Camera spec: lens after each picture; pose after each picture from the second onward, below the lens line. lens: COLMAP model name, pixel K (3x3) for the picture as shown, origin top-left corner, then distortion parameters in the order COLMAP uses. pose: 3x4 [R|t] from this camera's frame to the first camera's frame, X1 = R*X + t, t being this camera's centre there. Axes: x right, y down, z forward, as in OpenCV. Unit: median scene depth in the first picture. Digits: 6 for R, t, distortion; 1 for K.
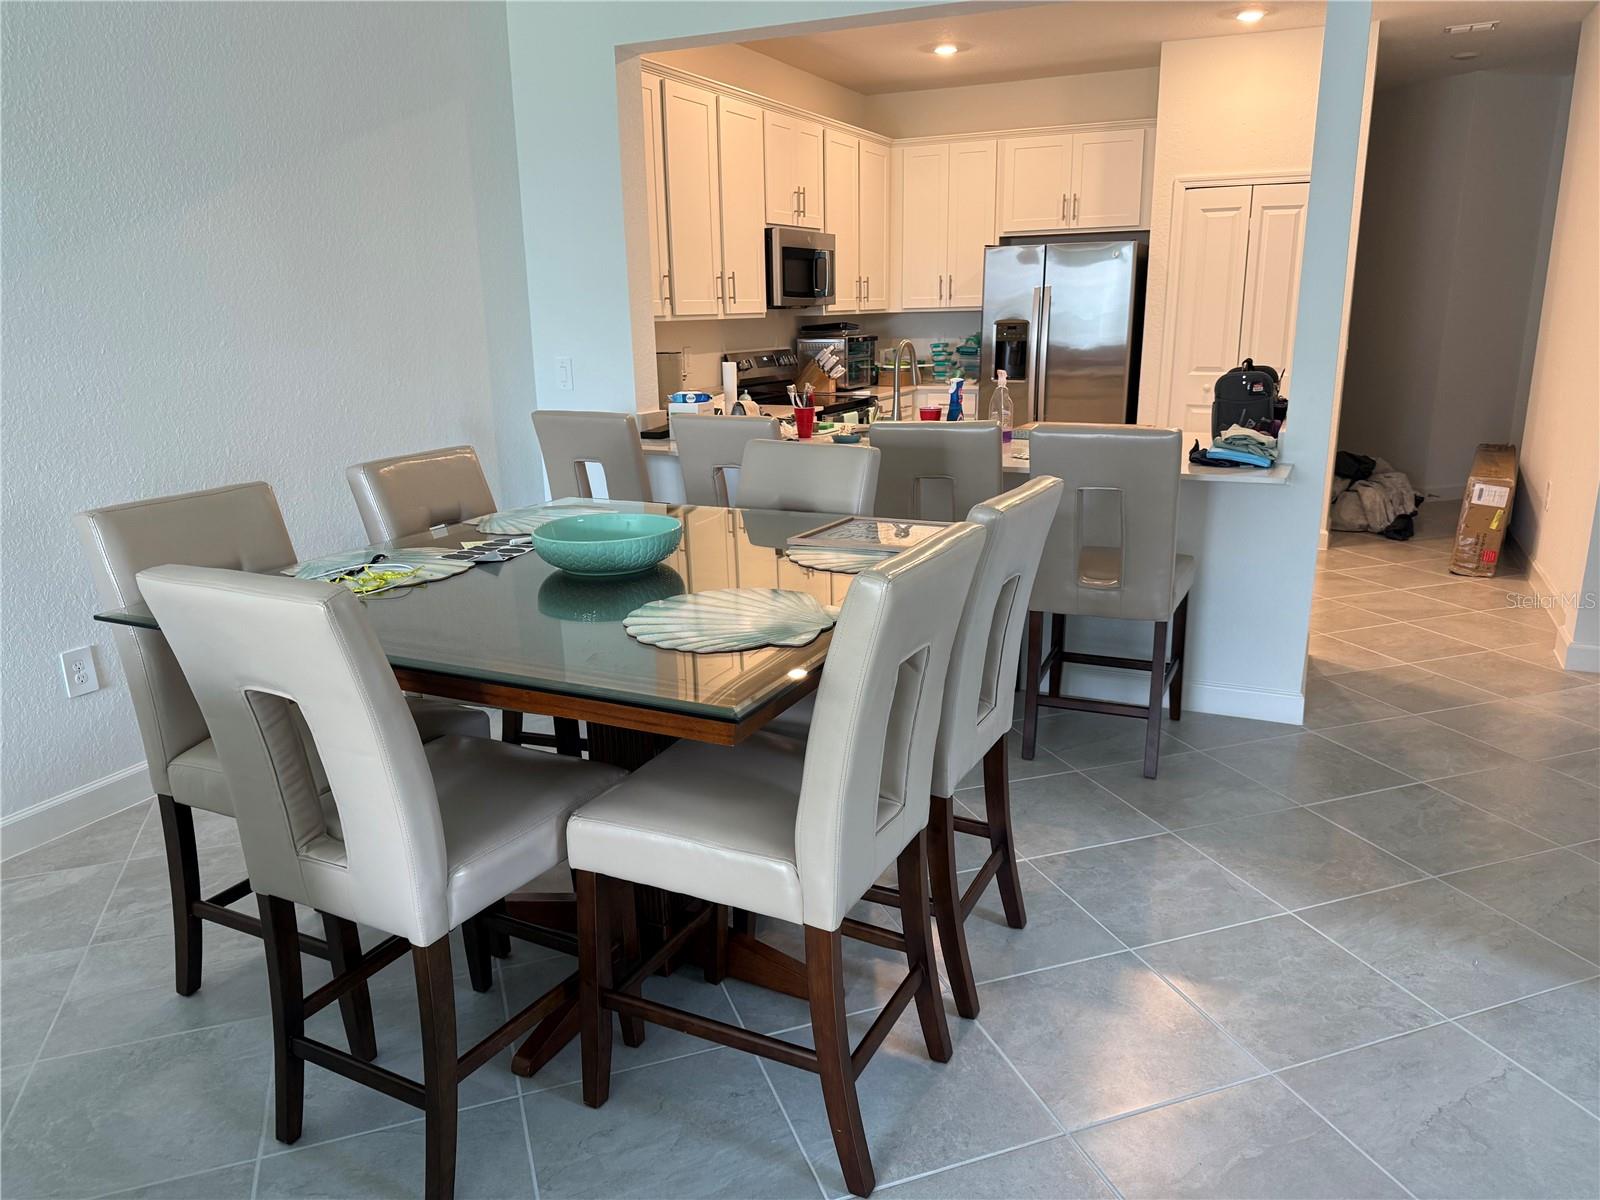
lens RADIAL K [[1131.3, 0, 832.2], [0, 1131.3, 632.1], [0, 0, 1]] dist [-0.014105, -0.005673]
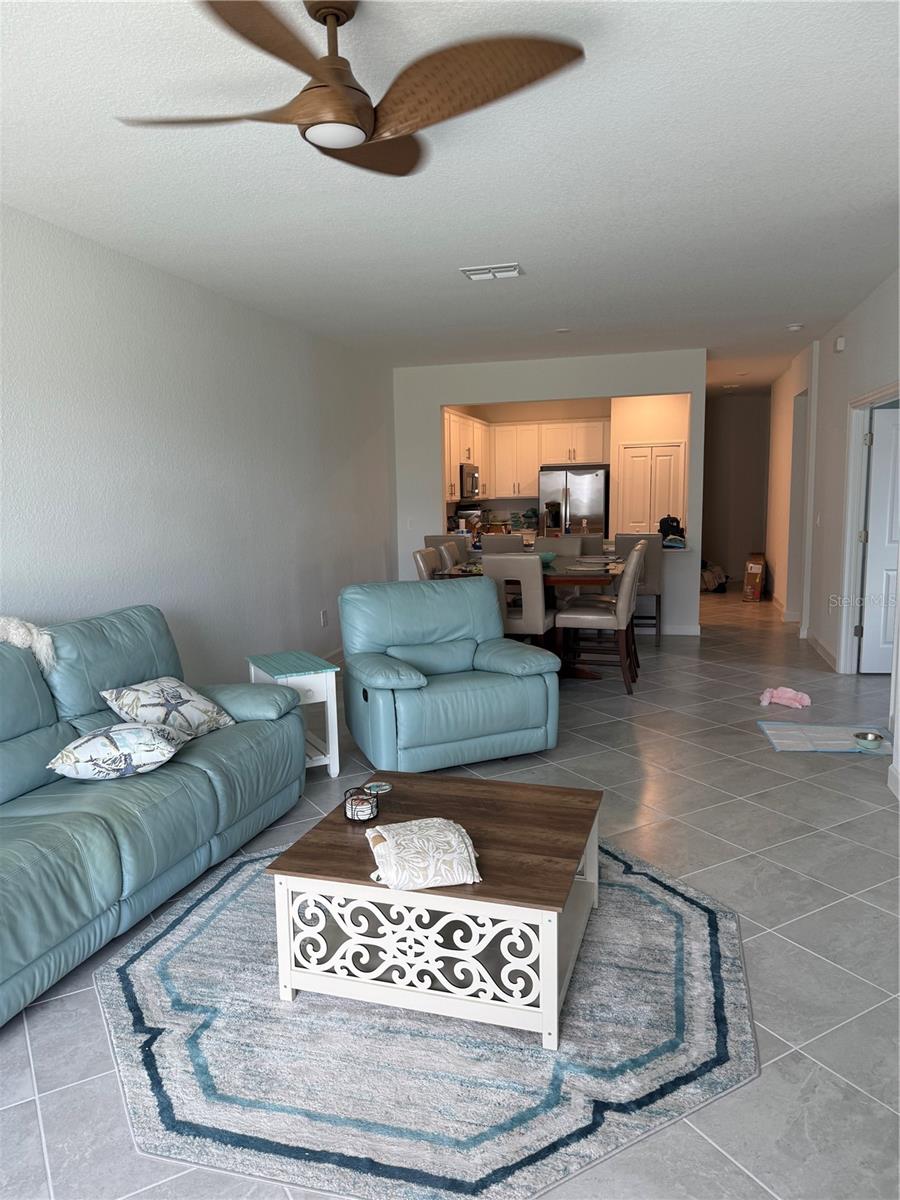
lens RADIAL K [[848.5, 0, 448.4], [0, 848.5, 600.5], [0, 0, 1]] dist [-0.014105, -0.005673]
pose [[0.985404, -0.027196, 0.168047, -0.345592], [0.052913, 0.987191, -0.150514, 0.168170], [-0.161801, 0.157209, 0.974221, -0.609164]]
